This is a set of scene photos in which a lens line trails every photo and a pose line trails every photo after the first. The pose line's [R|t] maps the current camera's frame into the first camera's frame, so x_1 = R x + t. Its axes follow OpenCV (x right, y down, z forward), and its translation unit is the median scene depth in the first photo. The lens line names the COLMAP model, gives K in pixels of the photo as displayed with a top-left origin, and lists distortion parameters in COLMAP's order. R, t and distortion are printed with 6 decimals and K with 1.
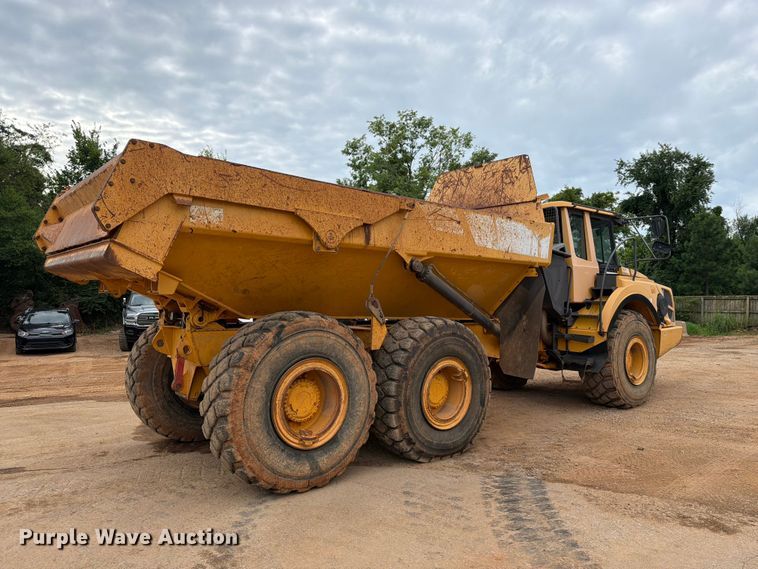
lens RADIAL K [[537.6, 0, 387.0], [0, 537.6, 290.4], [0, 0, 1]] dist [0.052969, -0.068140]
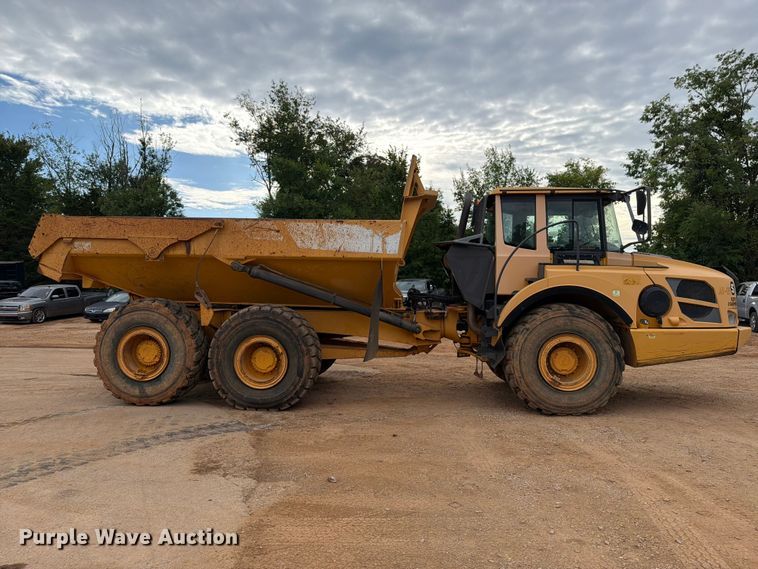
lens RADIAL K [[537.6, 0, 373.3], [0, 537.6, 282.7], [0, 0, 1]] dist [0.052969, -0.068140]
pose [[0.721026, 0.000024, -0.692908, 1.422605], [0.009324, 0.999909, 0.009737, -0.016826], [0.692845, -0.013481, 0.720960, 0.274548]]
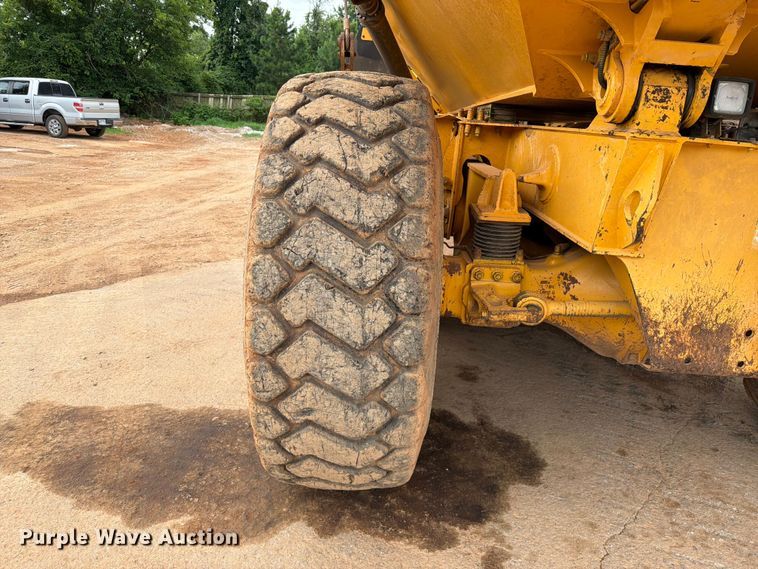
lens RADIAL K [[537.6, 0, 383.7], [0, 537.6, 279.0], [0, 0, 1]] dist [0.052969, -0.068140]
pose [[0.648212, -0.200133, 0.734689, -0.760540], [-0.057163, 0.949330, 0.309037, 0.066431], [-0.759311, -0.242319, 0.603927, 1.063083]]
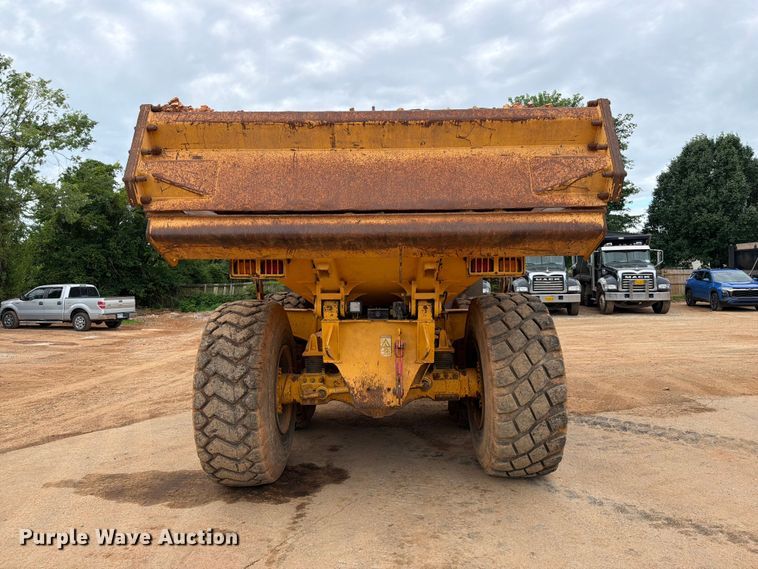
lens RADIAL K [[537.6, 0, 384.6], [0, 537.6, 277.5], [0, 0, 1]] dist [0.052969, -0.068140]
pose [[0.646662, -0.014145, 0.762645, -1.039123], [0.015283, 0.999868, 0.005587, 0.002406], [-0.762623, 0.008042, 0.646793, 0.524275]]
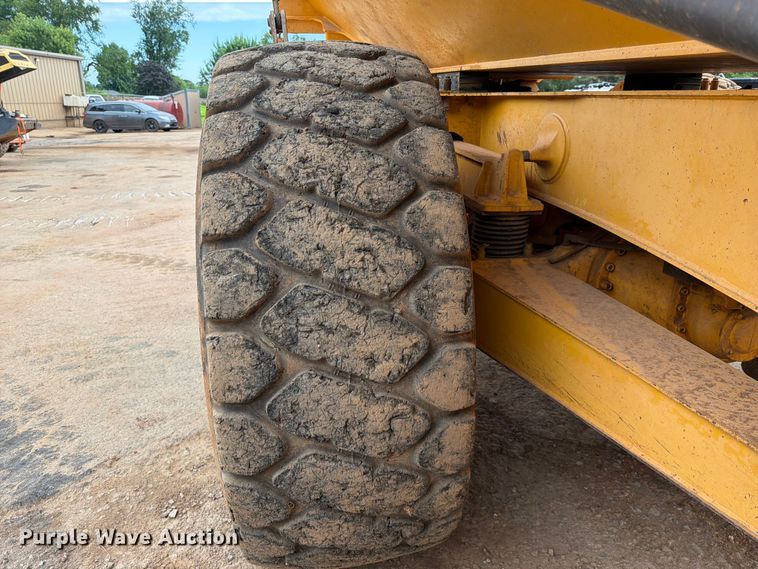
lens RADIAL K [[537.6, 0, 377.9], [0, 537.6, 284.3], [0, 0, 1]] dist [0.052969, -0.068140]
pose [[-0.534290, 0.258938, -0.804665, 0.371036], [-0.004003, 0.951141, 0.308732, 0.091020], [0.845292, 0.168173, -0.507149, 1.412890]]
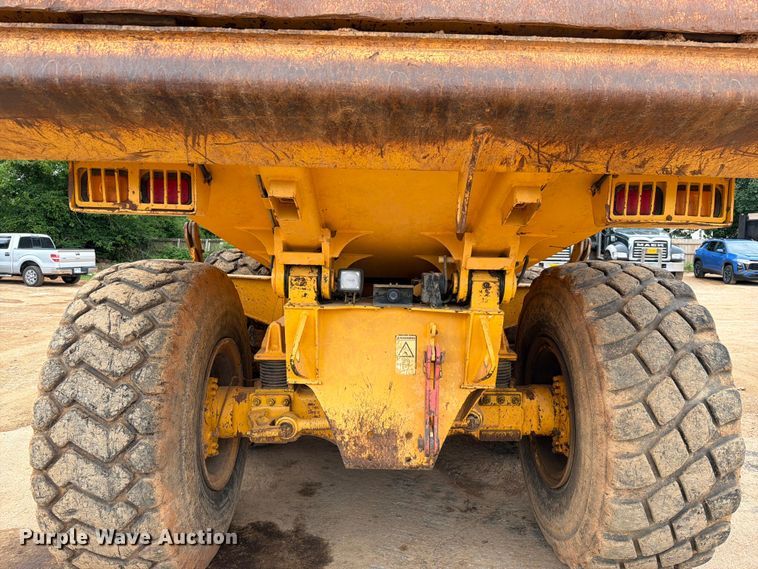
lens RADIAL K [[537.6, 0, 385.5], [0, 537.6, 282.0], [0, 0, 1]] dist [0.052969, -0.068140]
pose [[0.625287, -0.056351, 0.778358, -0.742946], [-0.016162, 0.996241, 0.085109, 0.016740], [-0.780228, -0.065798, 0.622025, 0.816819]]
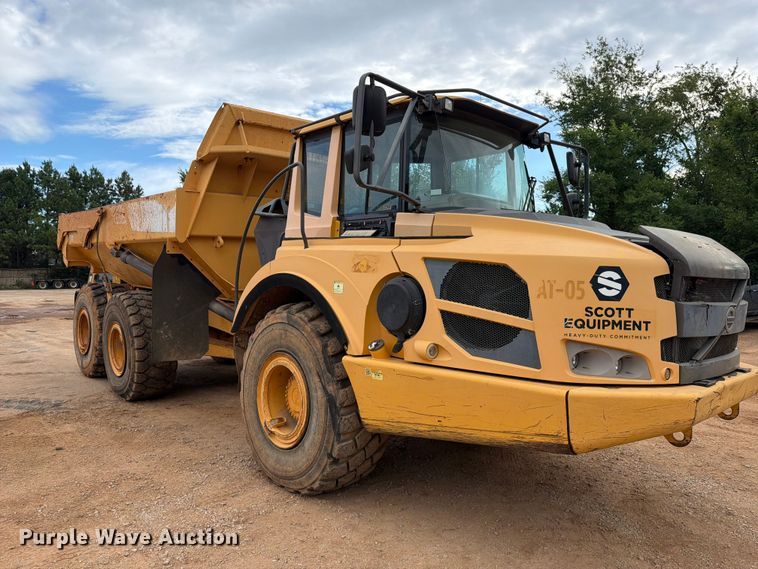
lens RADIAL K [[537.6, 0, 374.7], [0, 537.6, 281.3], [0, 0, 1]] dist [0.052969, -0.068140]
pose [[0.037213, 0.016952, -0.999164, 1.674791], [0.003043, 0.999850, 0.017077, 0.009711], [0.999303, -0.003676, 0.037156, 1.824568]]
